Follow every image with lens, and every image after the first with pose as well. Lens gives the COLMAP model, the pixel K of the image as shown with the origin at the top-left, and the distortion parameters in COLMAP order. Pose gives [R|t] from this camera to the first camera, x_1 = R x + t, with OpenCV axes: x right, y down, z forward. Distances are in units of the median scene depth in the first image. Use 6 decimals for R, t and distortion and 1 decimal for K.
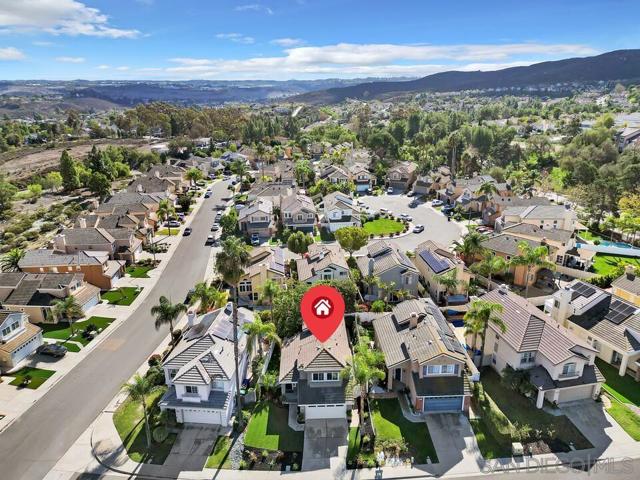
lens RADIAL K [[443.7, 0, 320.0], [0, 443.7, 240.0], [0, 0, 1]] dist [0.069106, -0.064750]
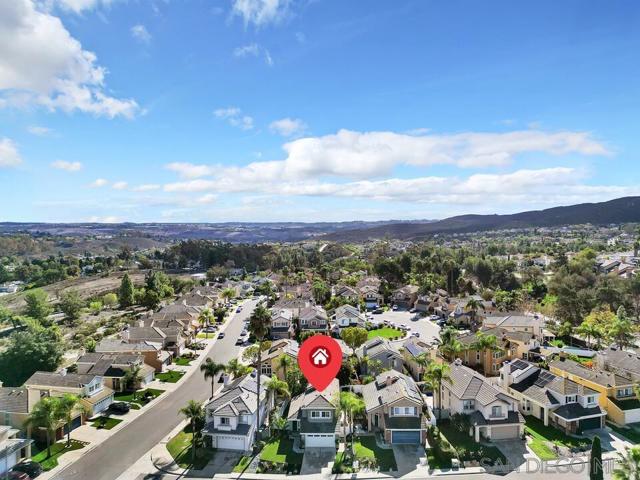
lens RADIAL K [[443.7, 0, 320.0], [0, 443.7, 240.0], [0, 0, 1]] dist [0.069106, -0.064750]
pose [[0.998244, 0.003900, -0.059107, 0.063118], [-0.021355, 0.954428, -0.297675, 0.142738], [0.055252, 0.298415, 0.952836, -0.342103]]
